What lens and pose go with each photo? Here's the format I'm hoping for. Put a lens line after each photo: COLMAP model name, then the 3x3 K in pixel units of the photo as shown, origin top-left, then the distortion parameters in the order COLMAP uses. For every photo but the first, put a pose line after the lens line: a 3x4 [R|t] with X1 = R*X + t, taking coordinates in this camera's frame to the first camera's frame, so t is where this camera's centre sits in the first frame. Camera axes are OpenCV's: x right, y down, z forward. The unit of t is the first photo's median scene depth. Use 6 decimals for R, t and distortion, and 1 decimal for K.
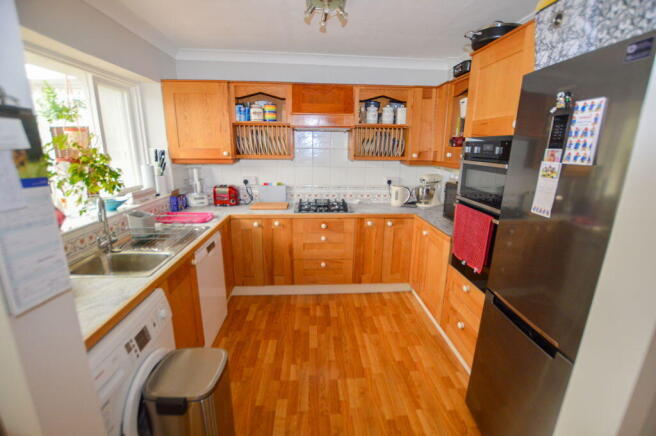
lens RADIAL K [[292.7, 0, 332.4], [0, 292.7, 221.2], [0, 0, 1]] dist [-0.035739, 0.004602]
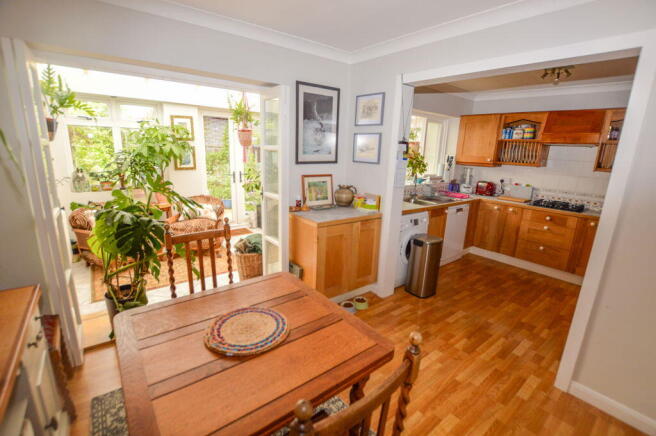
lens RADIAL K [[292.7, 0, 332.4], [0, 292.7, 221.2], [0, 0, 1]] dist [-0.035739, 0.004602]
pose [[0.568737, 0.204985, -0.796567, 0.456789], [-0.233161, 0.968902, 0.082859, 0.150801], [0.788780, 0.138603, 0.598845, -0.537532]]
